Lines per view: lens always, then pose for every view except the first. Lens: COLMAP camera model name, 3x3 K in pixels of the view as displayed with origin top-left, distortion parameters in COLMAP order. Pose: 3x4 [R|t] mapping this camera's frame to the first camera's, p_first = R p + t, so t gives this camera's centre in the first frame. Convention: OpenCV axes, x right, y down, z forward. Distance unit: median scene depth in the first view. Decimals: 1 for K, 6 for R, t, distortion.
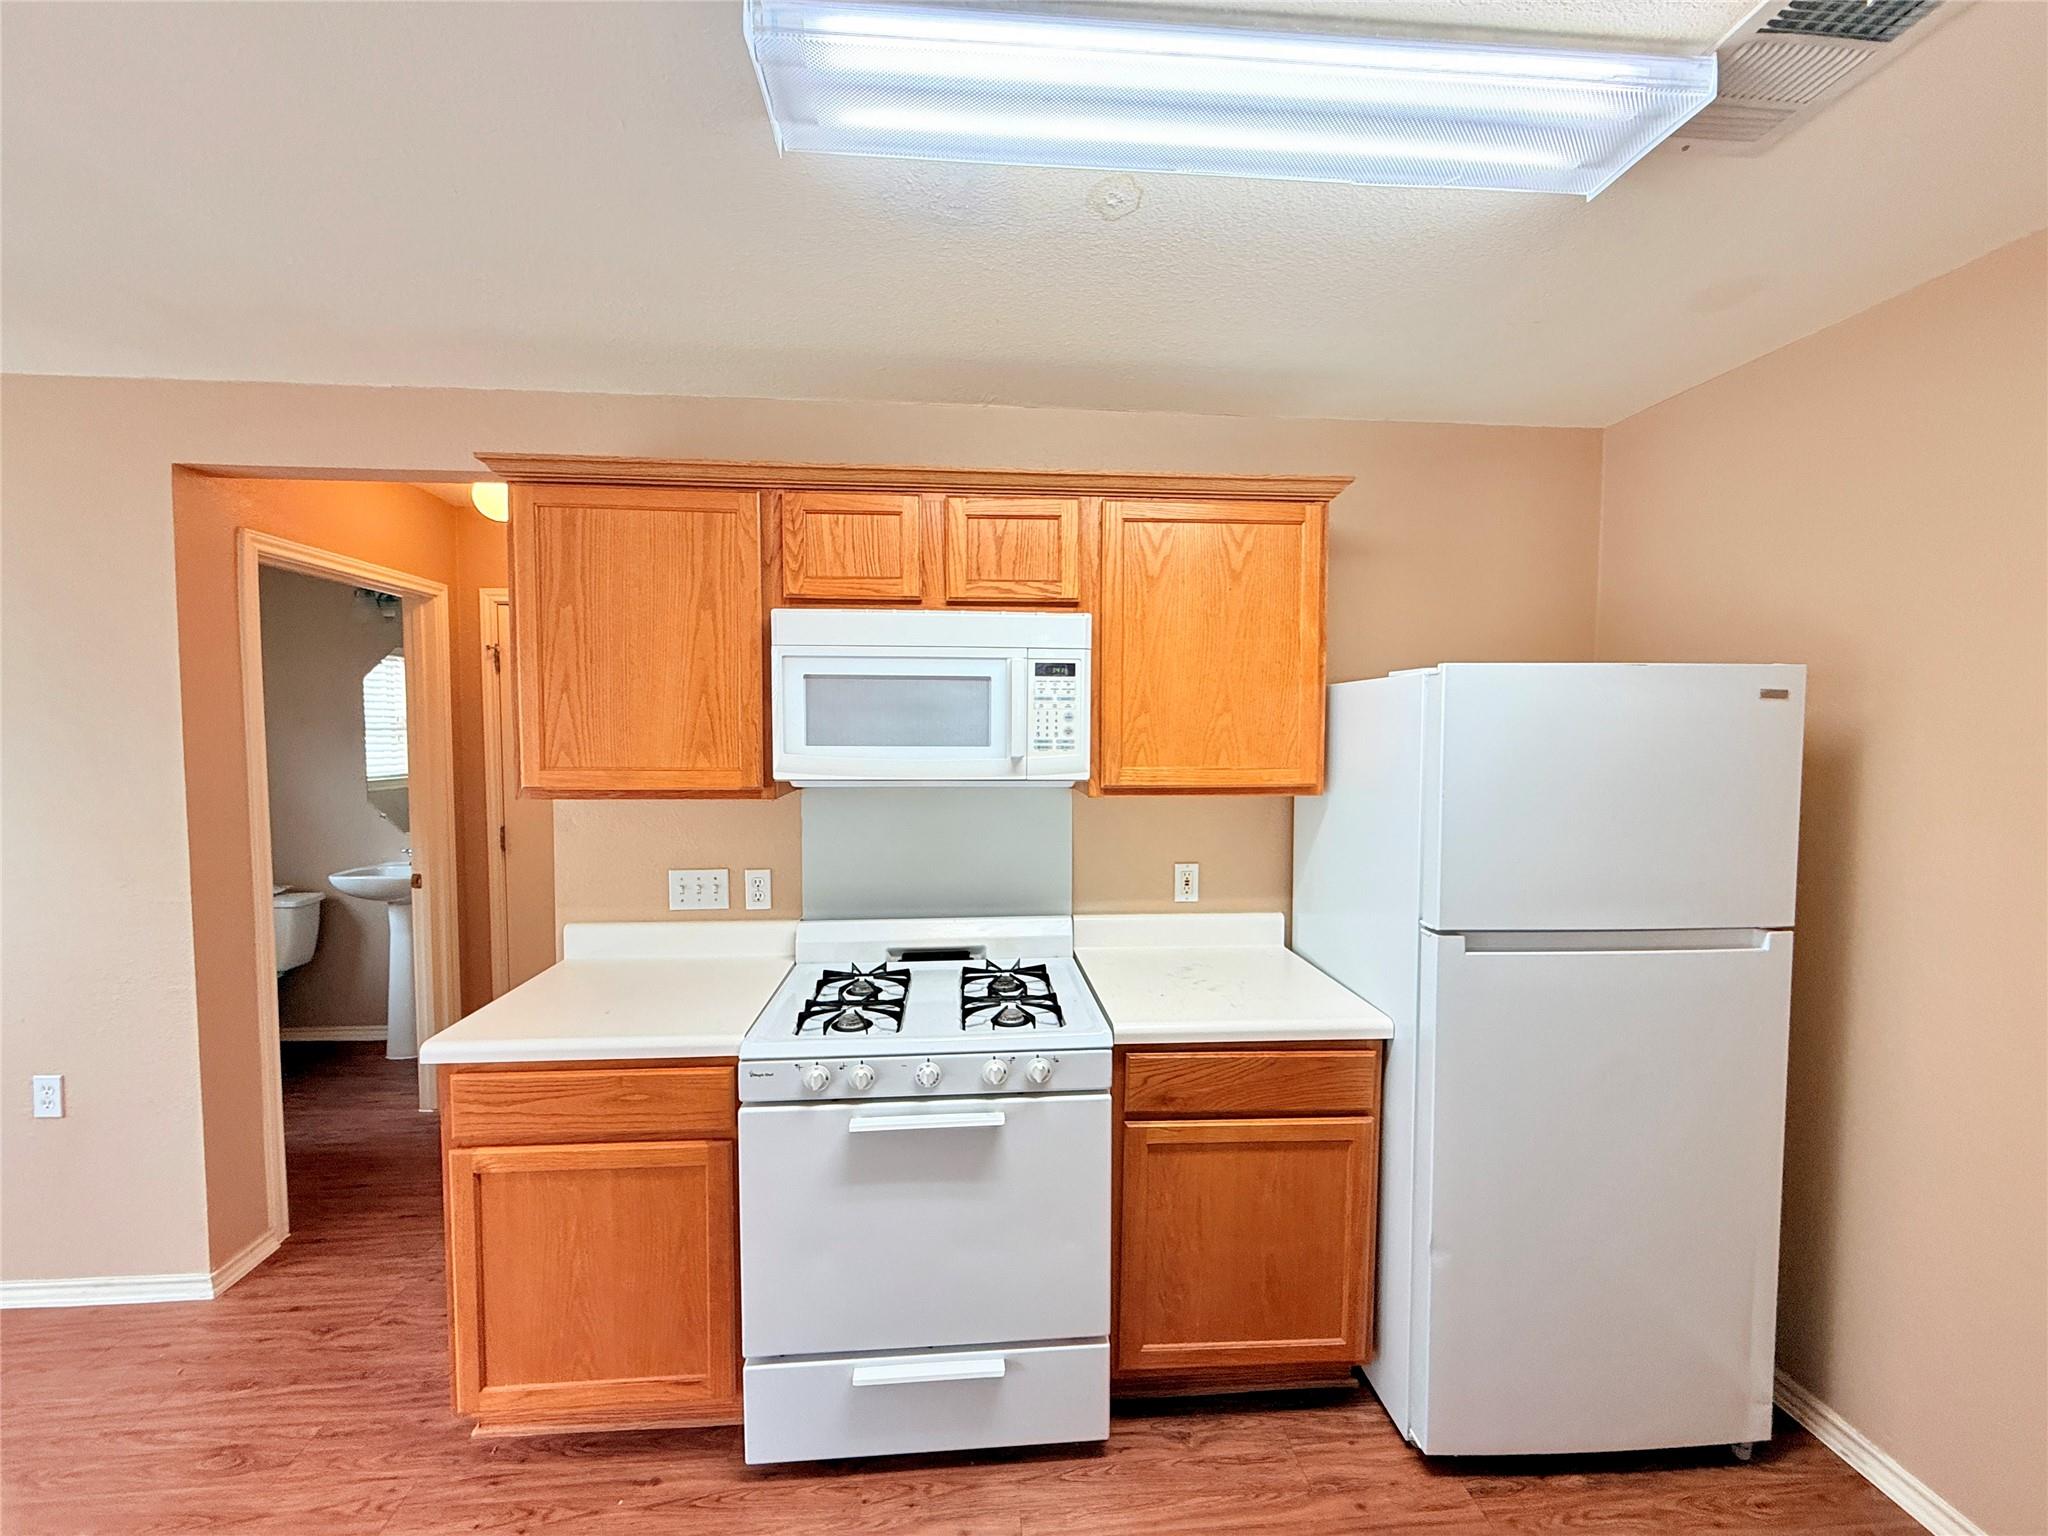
lens RADIAL K [[815.4, 0, 1016.5], [0, 815.4, 767.8], [0, 0, 1]] dist [-0.000895, -0.000243]
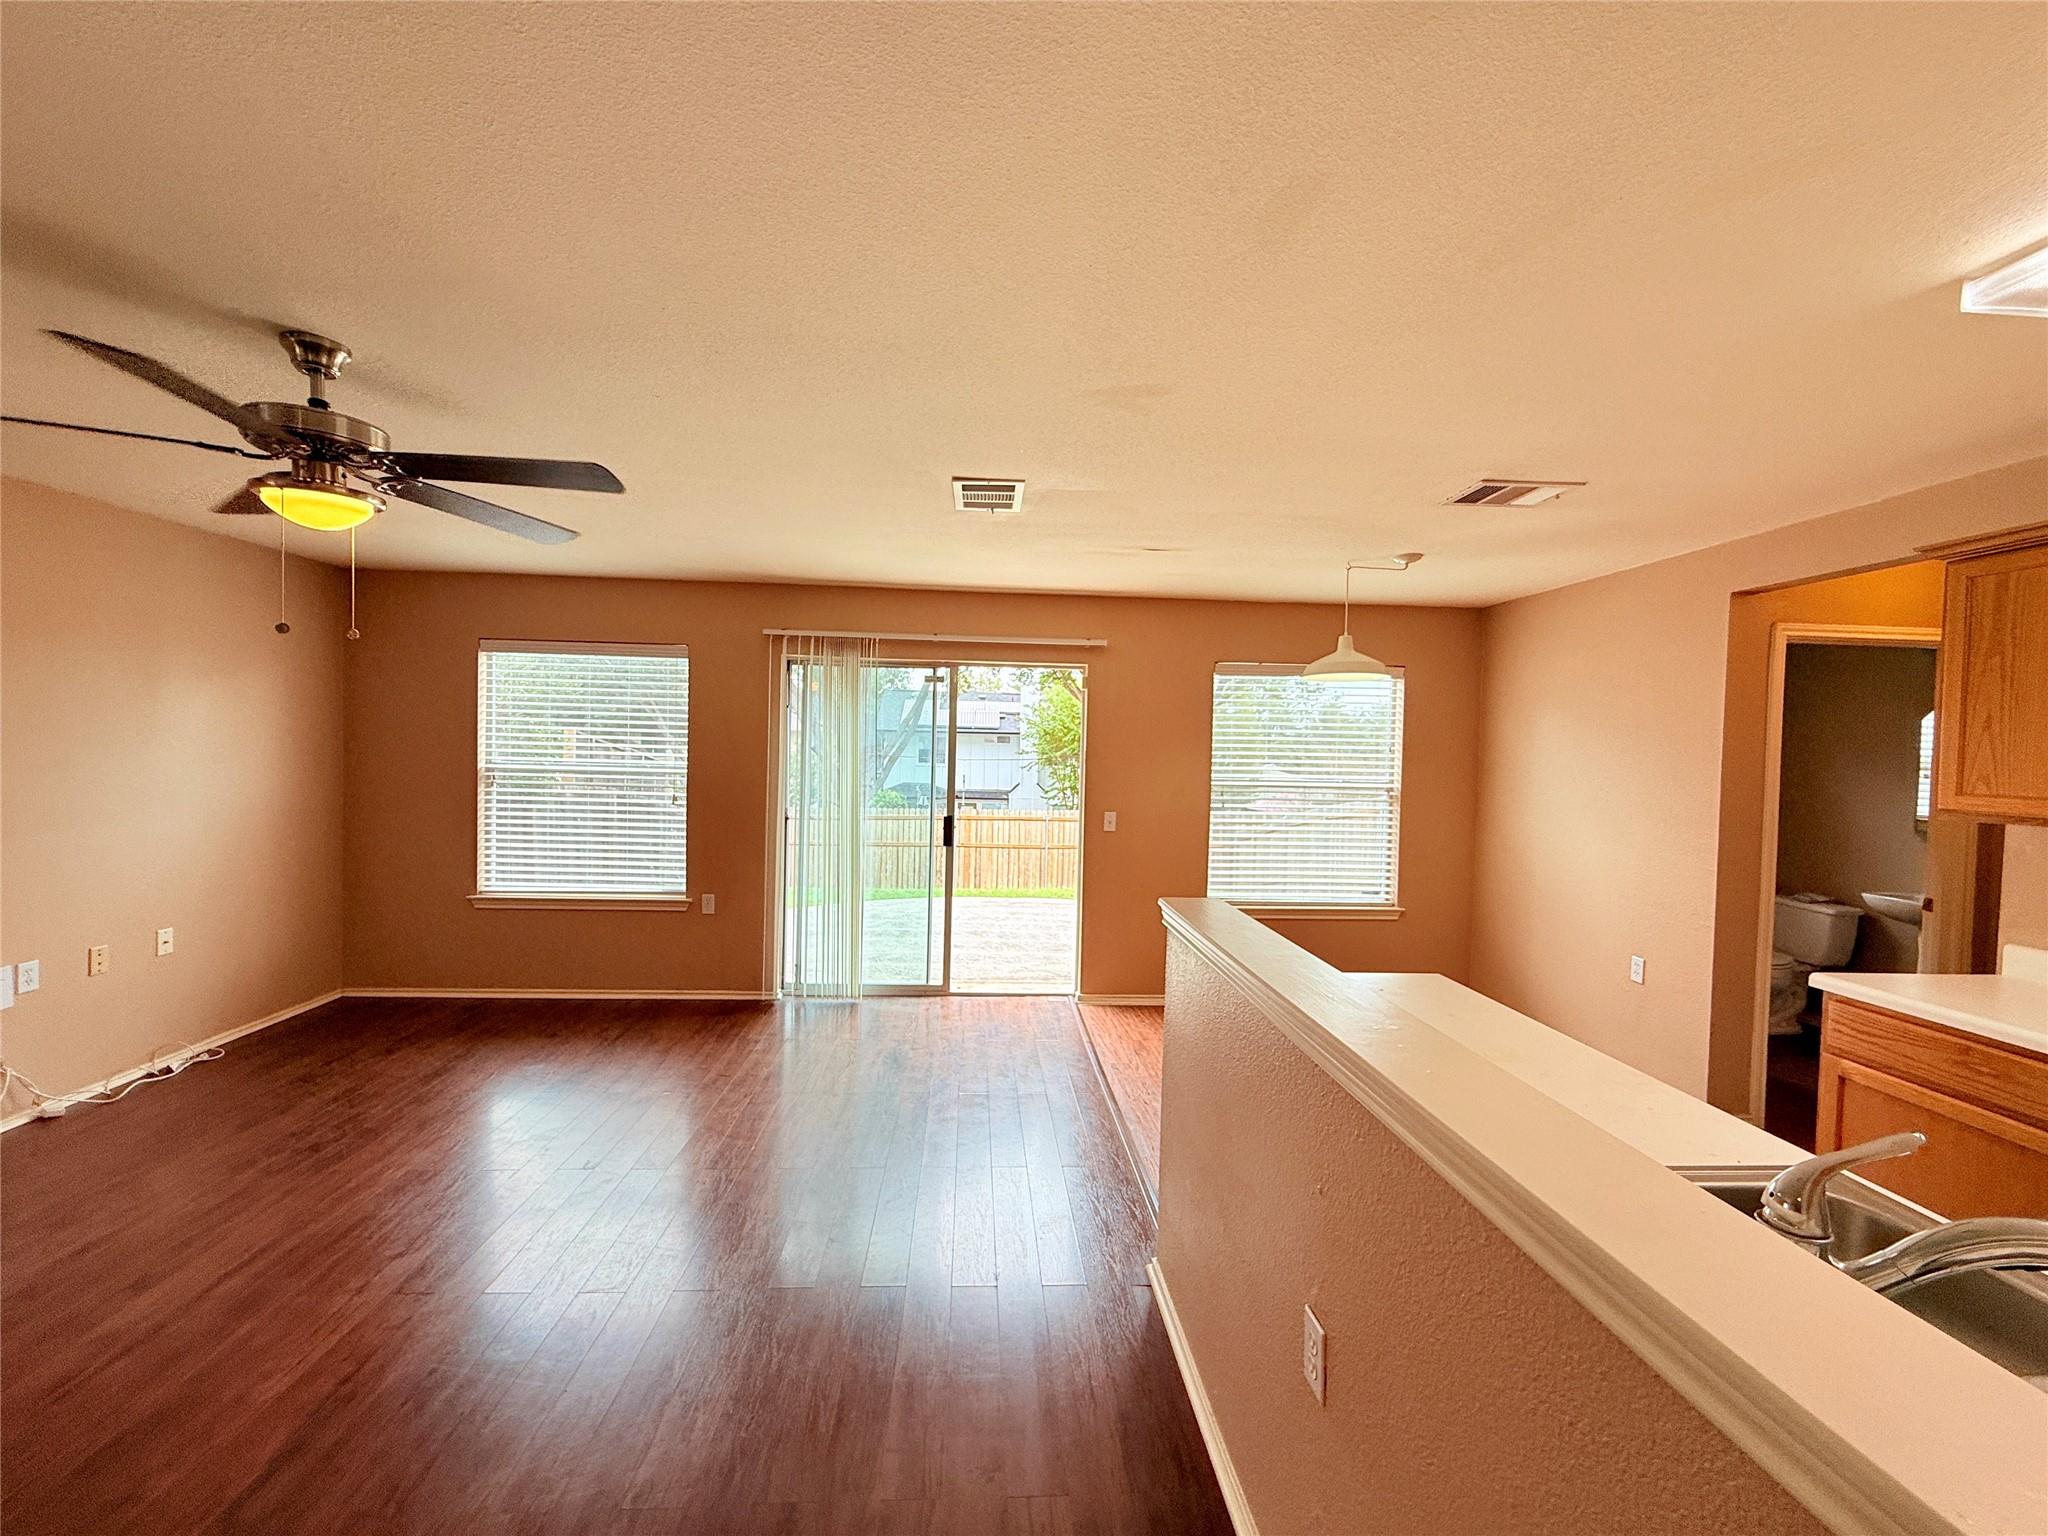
lens RADIAL K [[815.4, 0, 1018.5], [0, 815.4, 767.4], [0, 0, 1]] dist [-0.000895, -0.000243]
pose [[-0.021241, 0.019487, -0.999584, 0.628169], [-0.075046, 0.996958, 0.021031, 0.039240], [0.996954, 0.075461, -0.019714, -0.349757]]
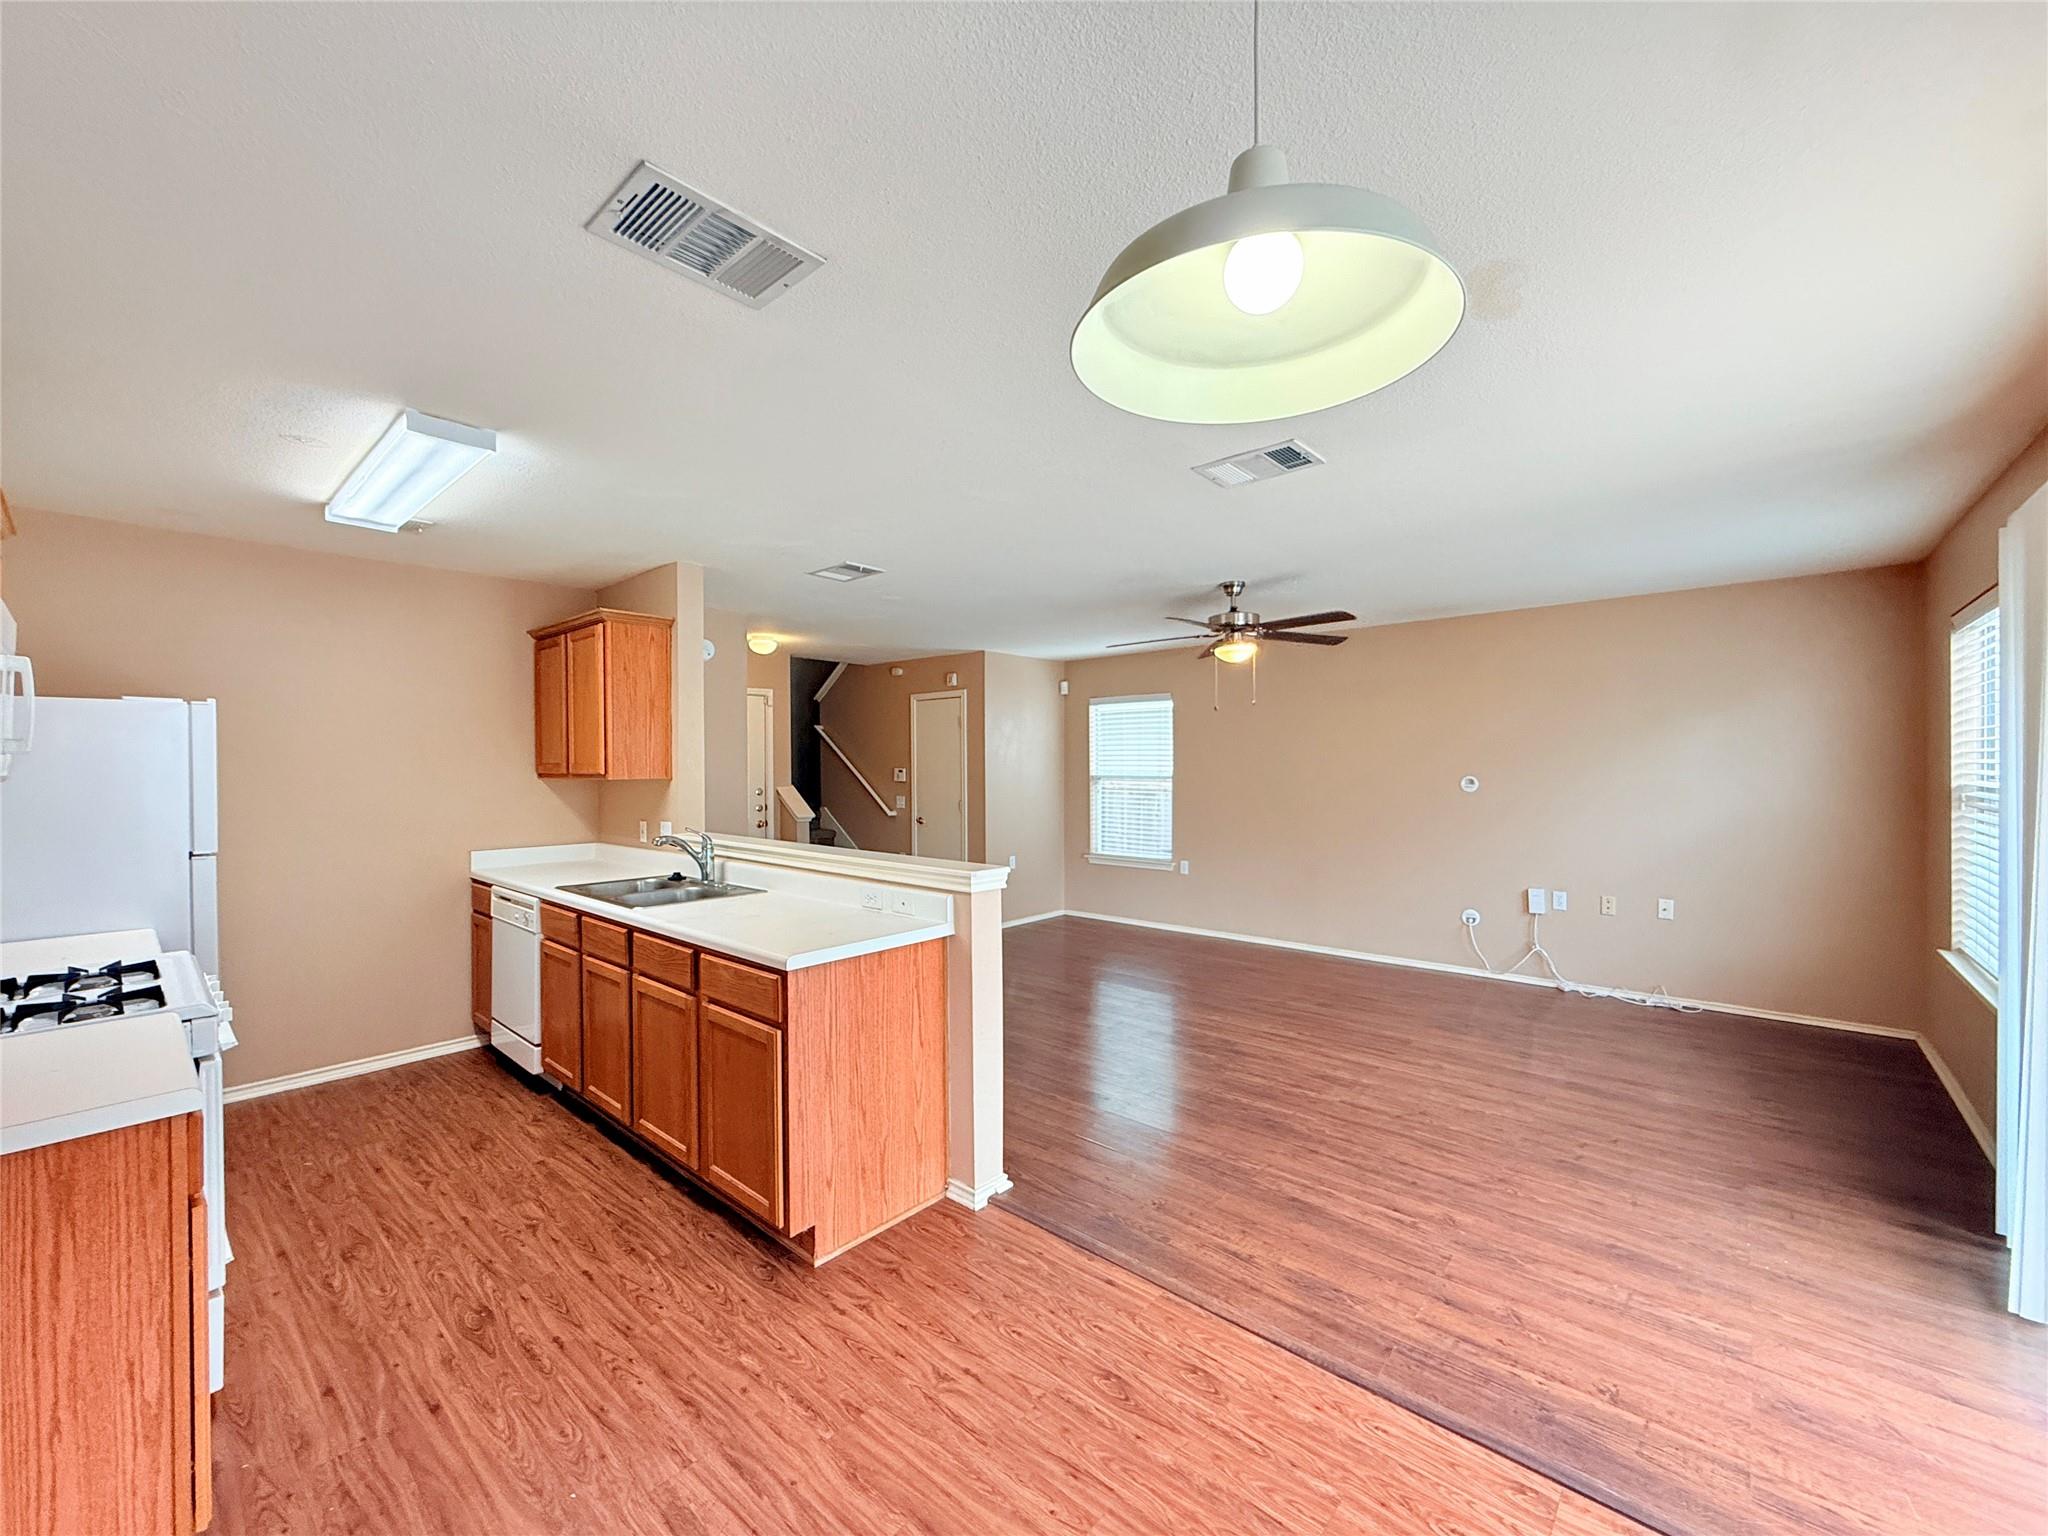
lens RADIAL K [[815.4, 0, 1018.9], [0, 815.4, 769.1], [0, 0, 1]] dist [-0.000895, -0.000243]
pose [[-0.693811, -0.004391, 0.720144, -1.584215], [0.039293, 0.998261, 0.043943, 0.010901], [-0.719084, 0.058785, -0.692432, 0.795640]]
